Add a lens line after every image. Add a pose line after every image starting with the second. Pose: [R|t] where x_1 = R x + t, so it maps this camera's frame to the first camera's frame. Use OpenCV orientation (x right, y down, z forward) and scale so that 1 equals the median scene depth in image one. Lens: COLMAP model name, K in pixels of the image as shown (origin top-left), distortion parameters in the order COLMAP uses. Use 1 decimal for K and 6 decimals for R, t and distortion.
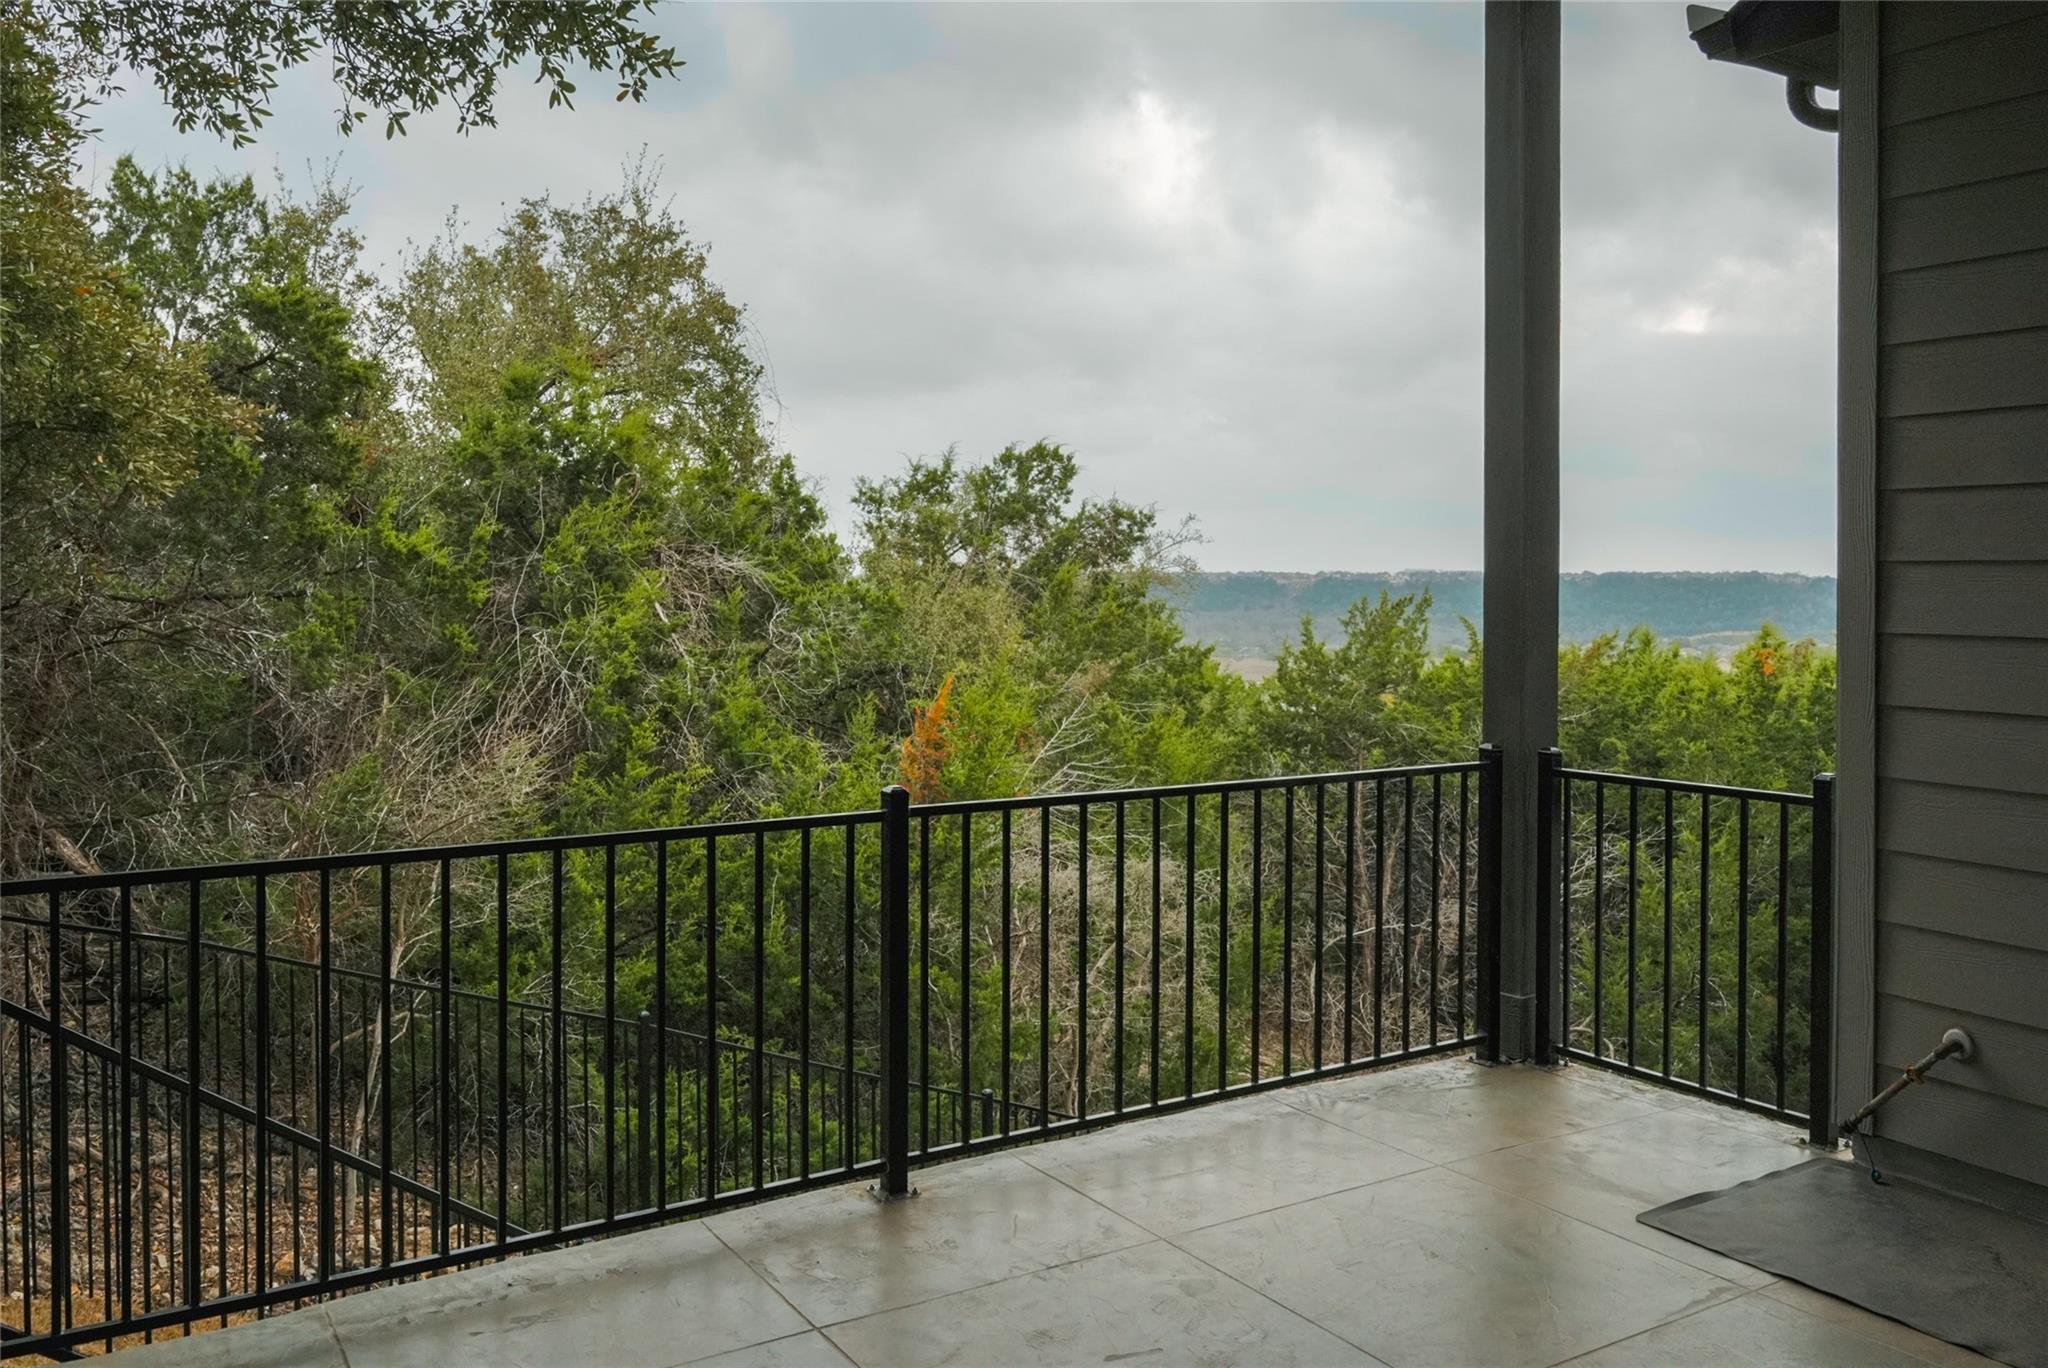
lens RADIAL K [[1620.5, 0, 1017.4], [0, 1620.5, 589.3], [0, 0, 1]] dist [0.002451, 0.000563]
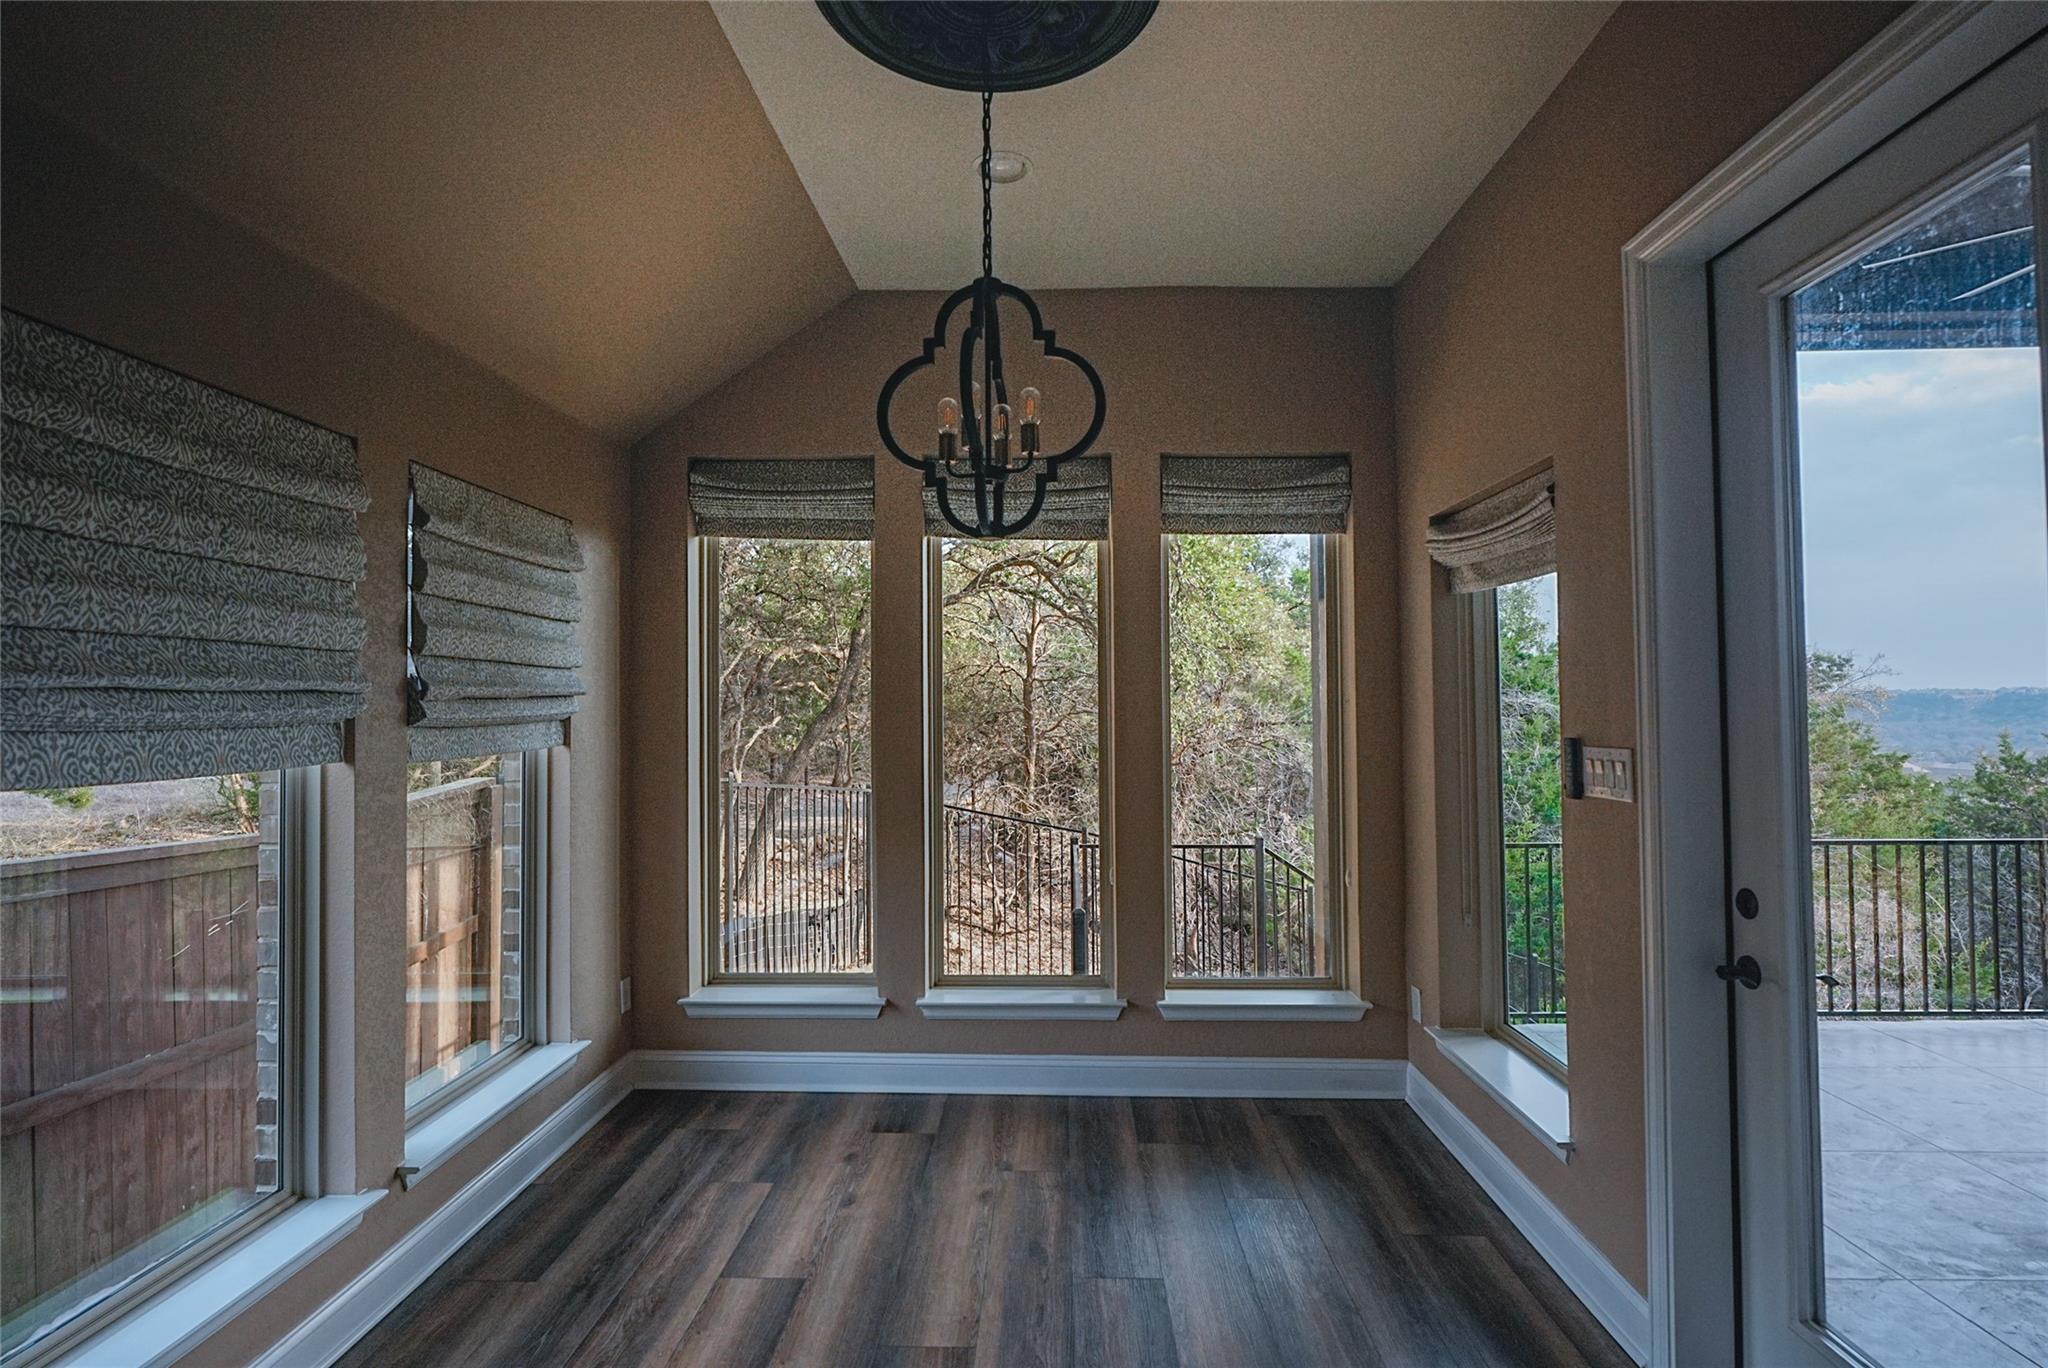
lens RADIAL K [[1008.8, 0, 1028.6], [0, 1008.8, 688.7], [0, 0, 1]] dist [0.004805, -0.000998]
pose [[0.835626, -0.021734, -0.548868, -0.049952], [0.010273, 0.999661, -0.023943, -0.011256], [0.549202, 0.014369, 0.835566, -0.180632]]
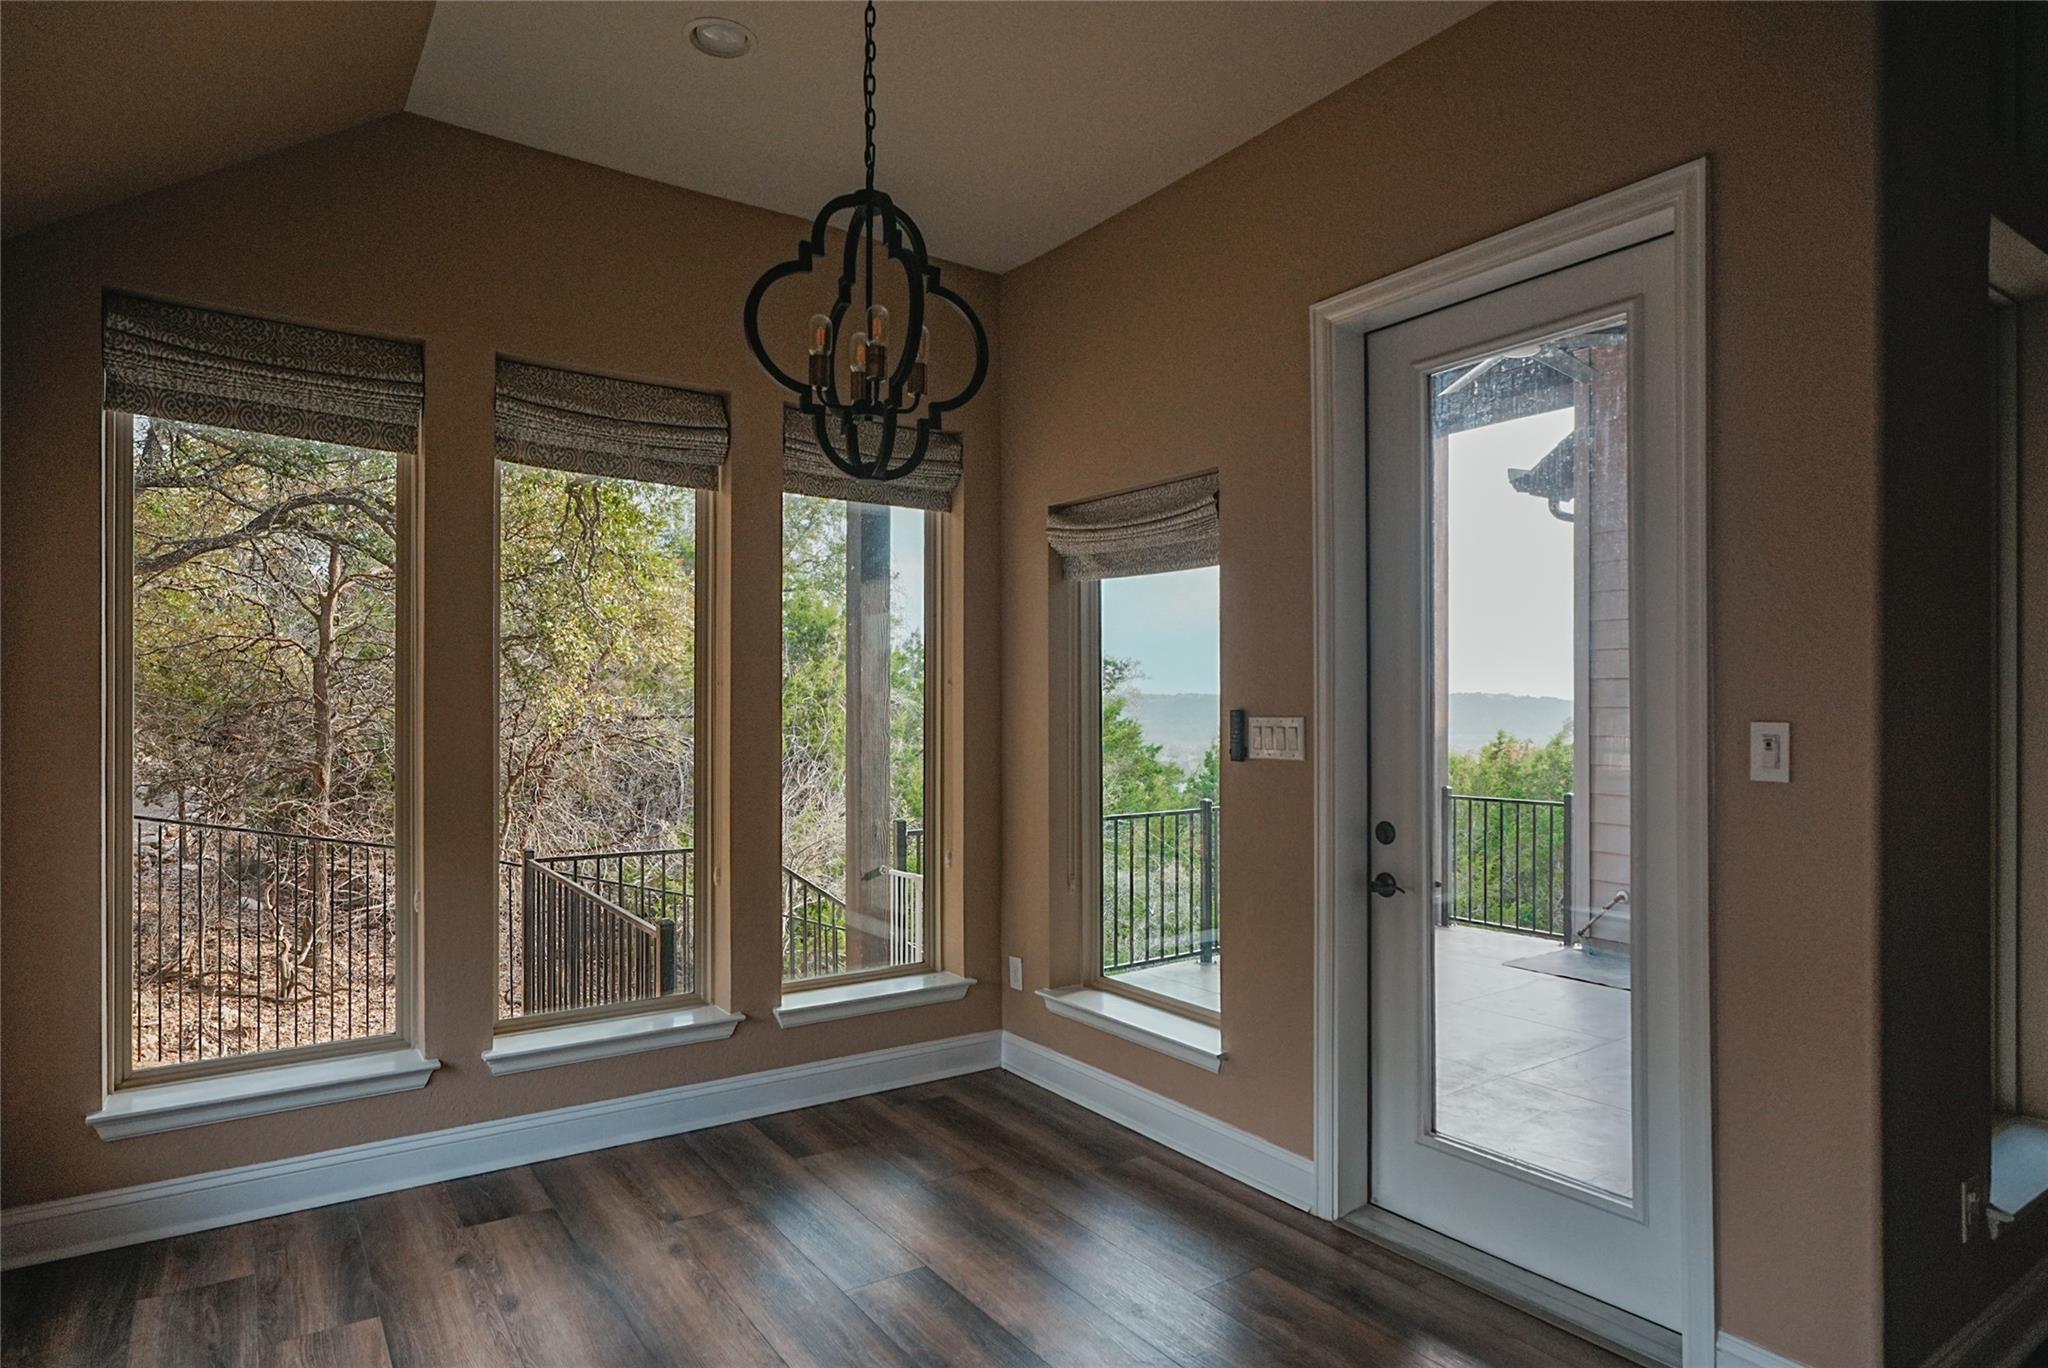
lens RADIAL K [[1139.6, 0, 1026.3], [0, 1139.6, 703.0], [0, 0, 1]] dist [0.001601, 0.001662]
pose [[0.998652, -0.003595, 0.051786, -0.130571], [0.003753, 0.999989, -0.002948, -0.006358], [-0.051774, 0.003139, 0.998654, -0.216213]]
